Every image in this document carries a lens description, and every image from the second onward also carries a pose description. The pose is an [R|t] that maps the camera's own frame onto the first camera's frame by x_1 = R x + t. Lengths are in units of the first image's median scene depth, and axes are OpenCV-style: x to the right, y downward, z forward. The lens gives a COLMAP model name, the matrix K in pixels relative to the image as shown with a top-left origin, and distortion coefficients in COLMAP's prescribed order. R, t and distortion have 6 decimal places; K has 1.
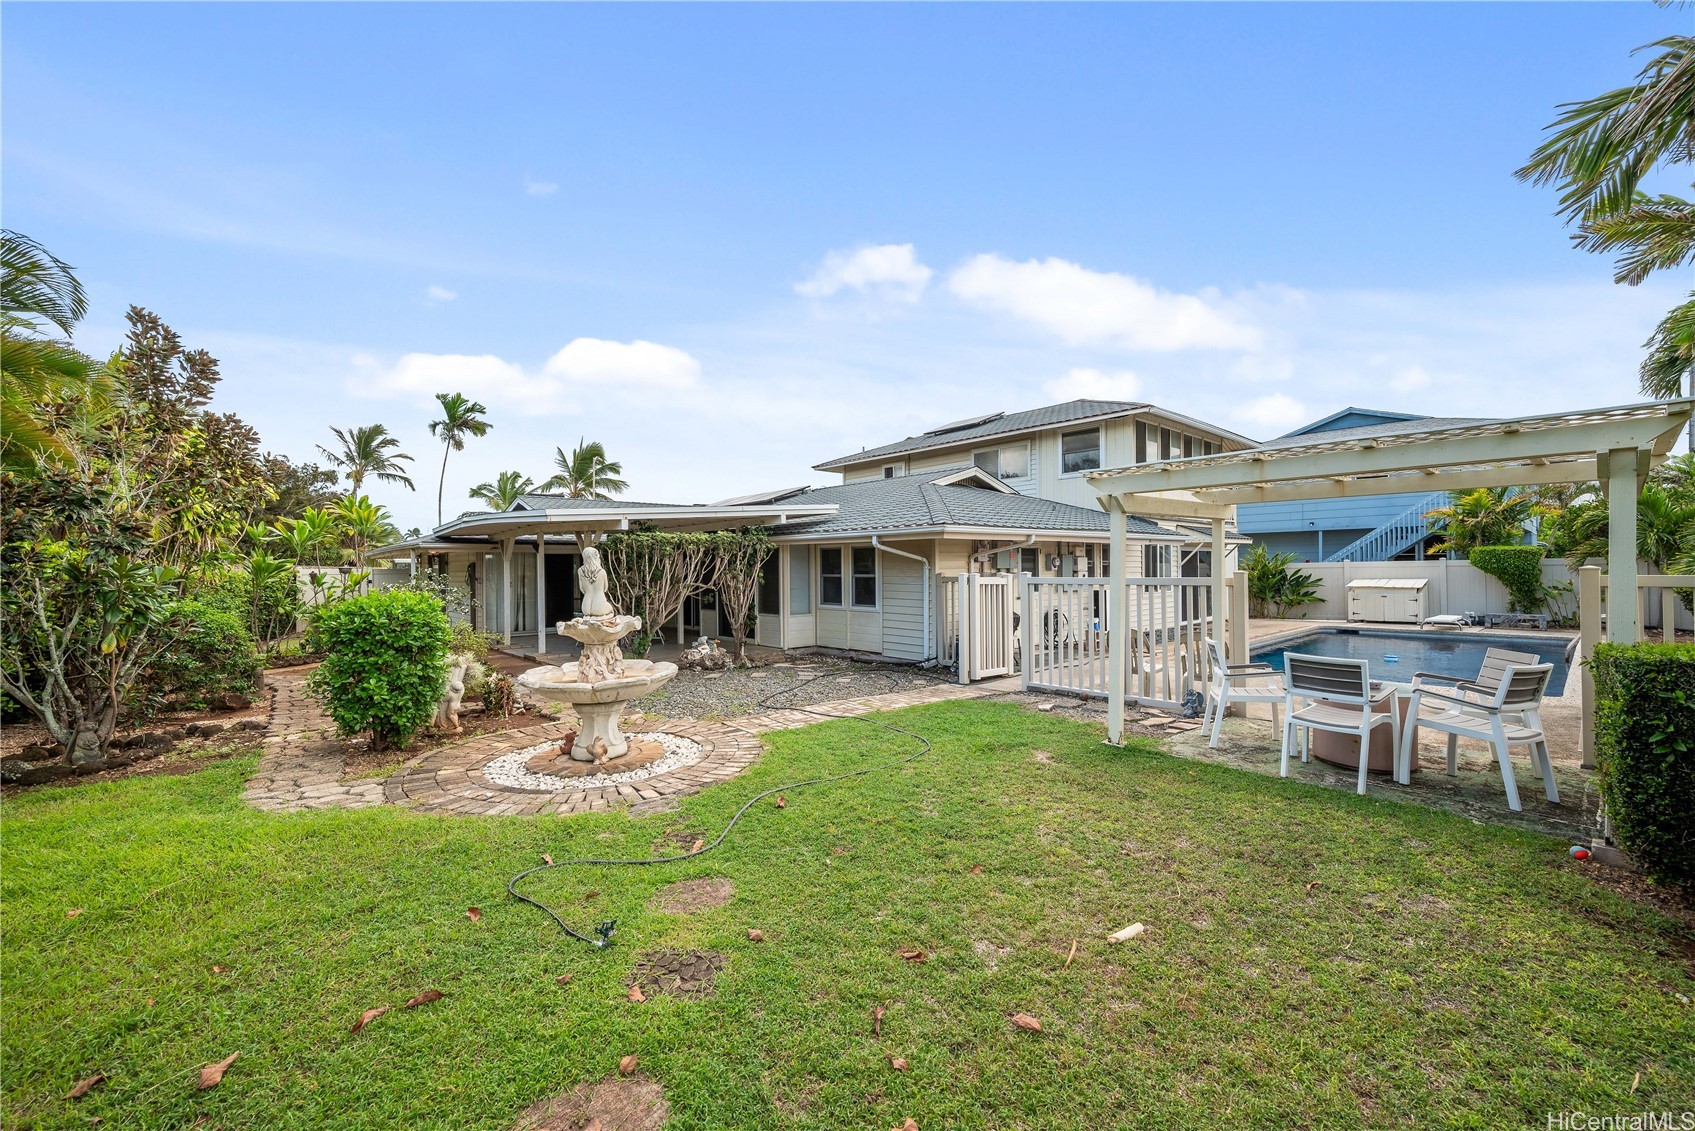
lens RADIAL K [[699.8, 0, 847.5], [0, 699.8, 565.5], [0, 0, 1]] dist [-0.002062, 0.000008]
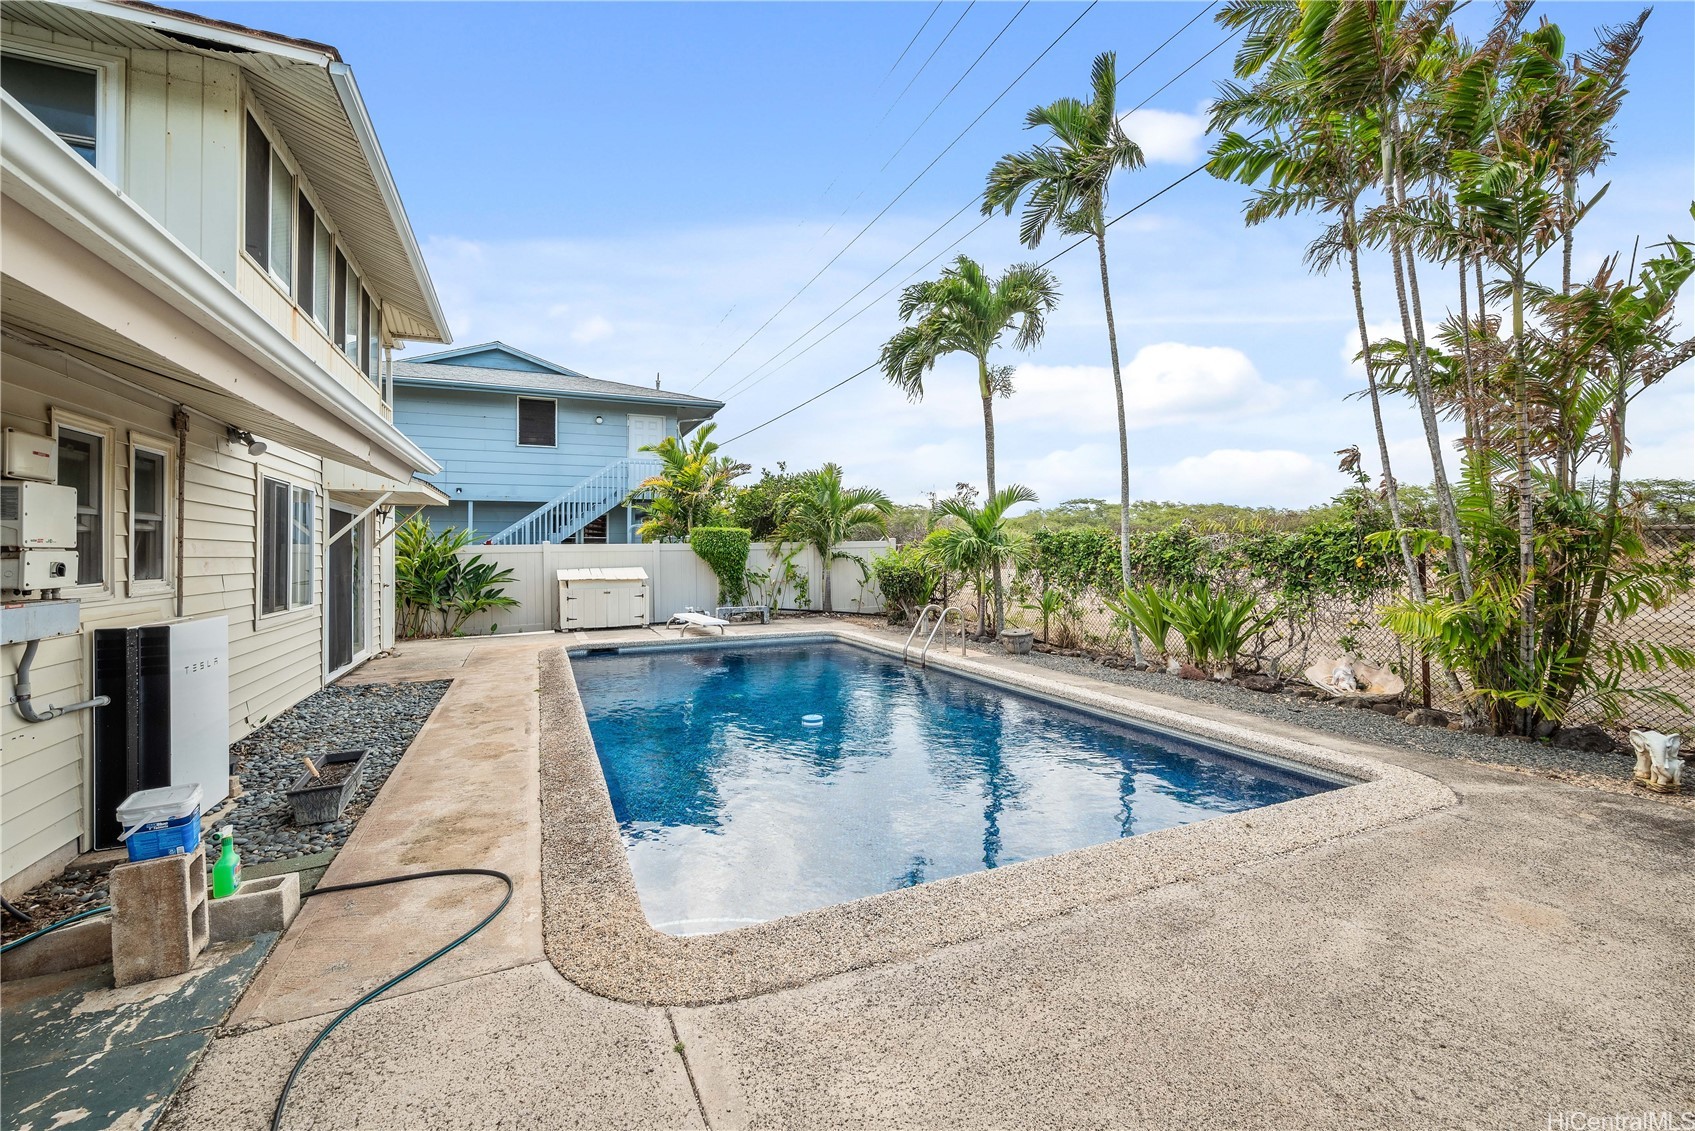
lens RADIAL K [[699.8, 0, 847.5], [0, 699.8, 565.5], [0, 0, 1]] dist [-0.002062, 0.000008]
pose [[0.310641, -0.012723, 0.950442, 0.148134], [-0.000087, 0.999910, 0.013414, 0.006069], [-0.950527, -0.004250, 0.310612, 0.488880]]
